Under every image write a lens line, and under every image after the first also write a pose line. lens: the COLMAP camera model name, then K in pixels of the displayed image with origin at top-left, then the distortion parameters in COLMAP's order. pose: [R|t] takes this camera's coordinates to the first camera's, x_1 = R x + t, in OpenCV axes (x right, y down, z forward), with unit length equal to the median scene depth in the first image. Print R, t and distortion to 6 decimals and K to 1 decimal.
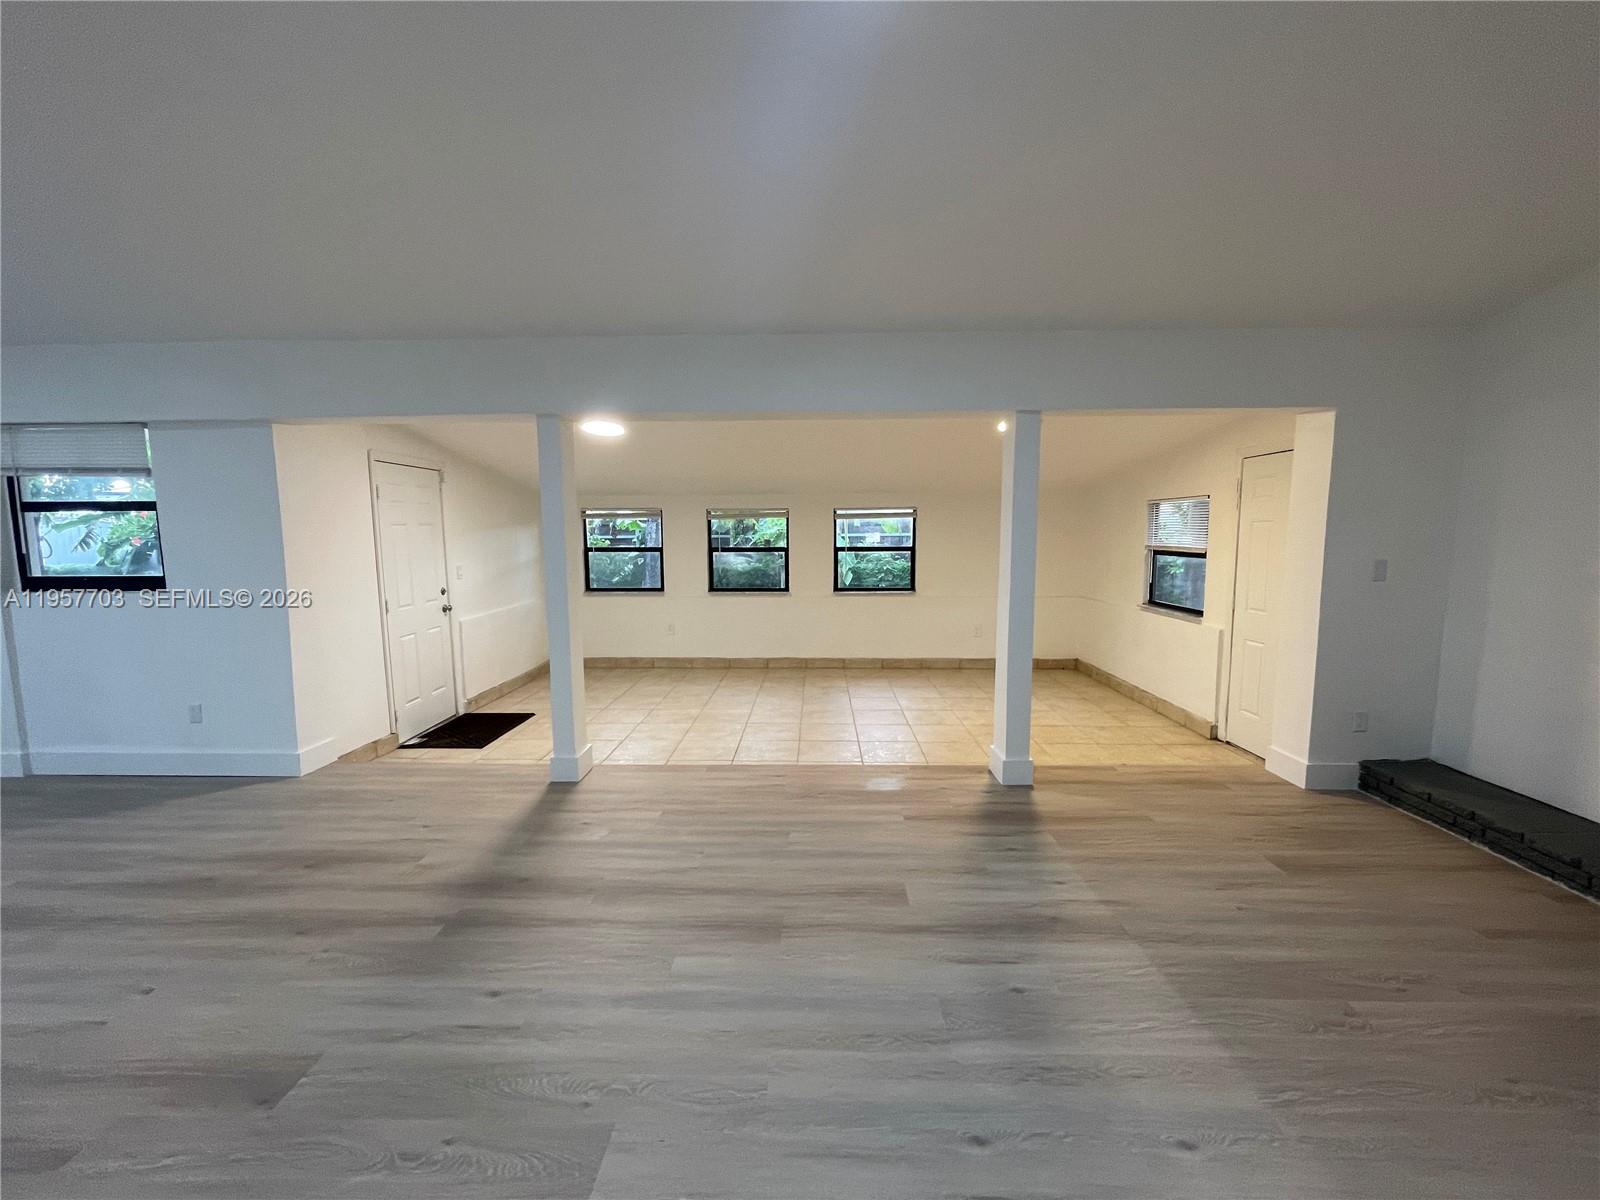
lens RADIAL K [[652.0, 0, 806.2], [0, 652.0, 603.0], [0, 0, 1]] dist [0.006536, 0.000376]
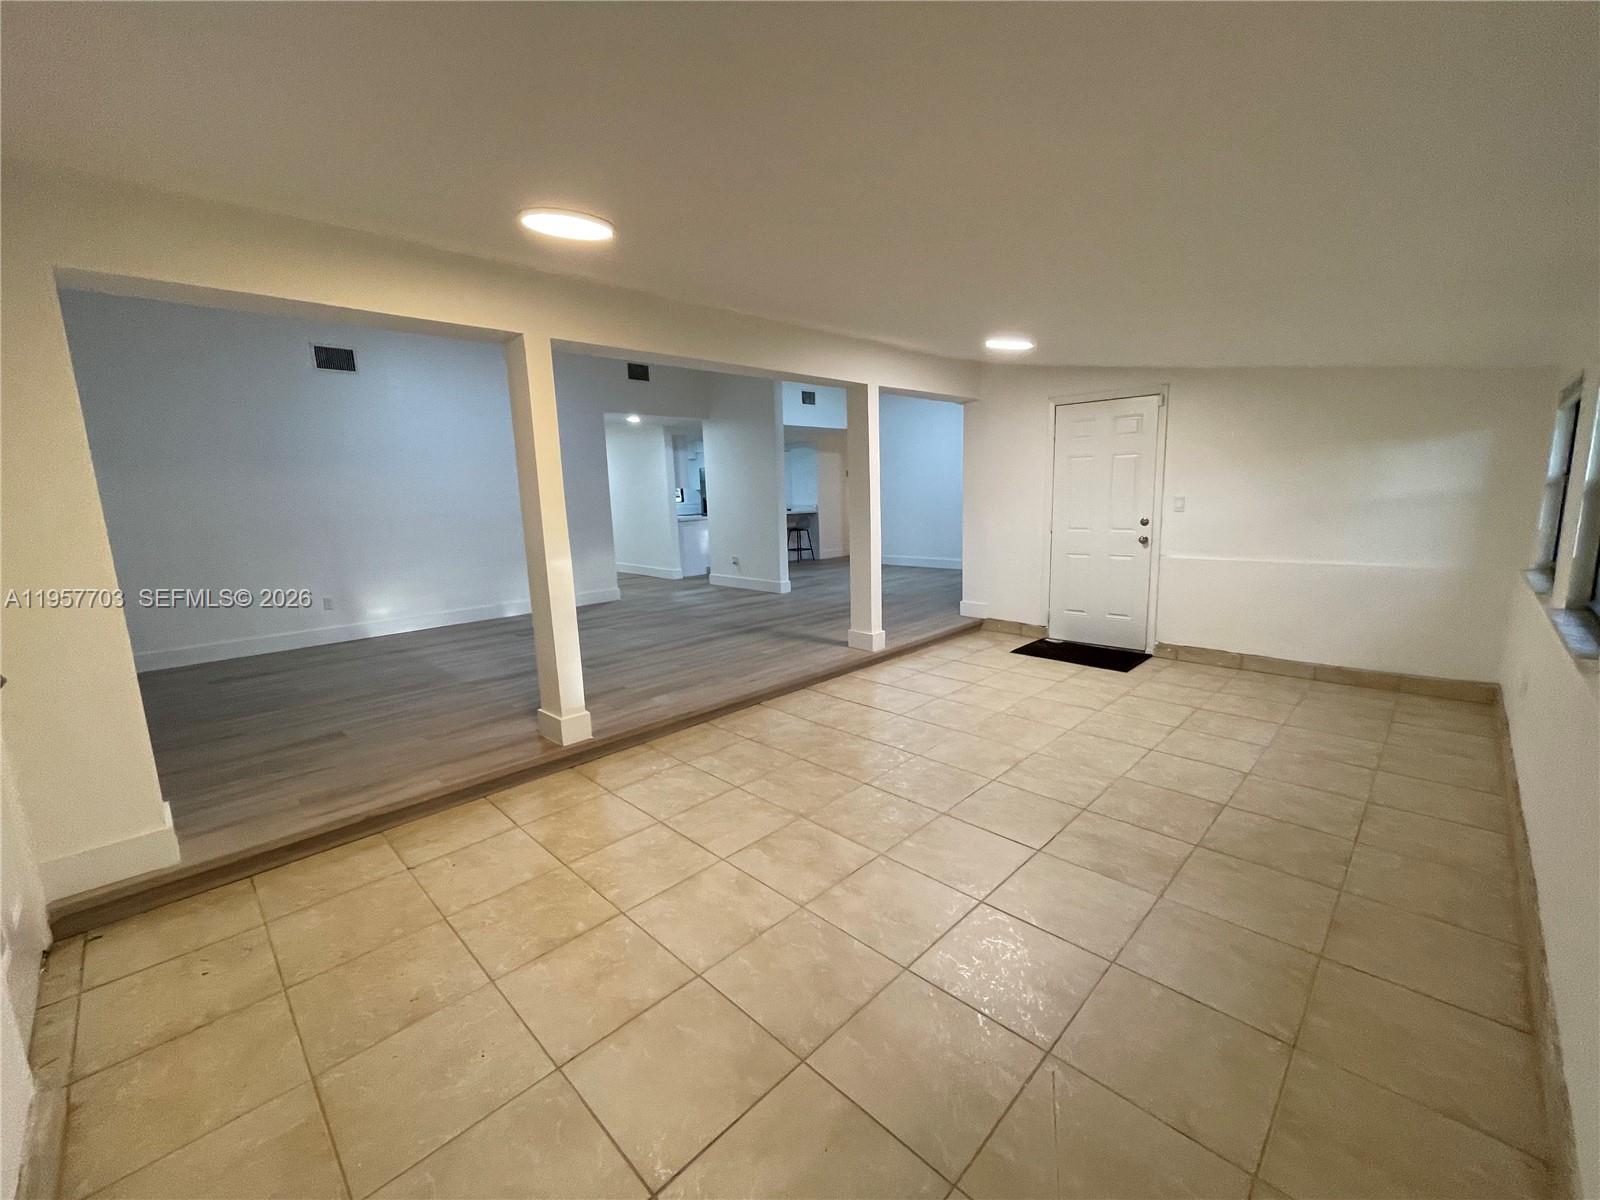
lens RADIAL K [[652.0, 0, 798.7], [0, 652.0, 601.2], [0, 0, 1]] dist [0.006536, 0.000376]
pose [[-0.683959, 0.145178, -0.714929, 0.519370], [-0.050676, 0.968176, 0.245084, -0.118074], [0.727758, 0.203857, -0.654836, 1.300462]]
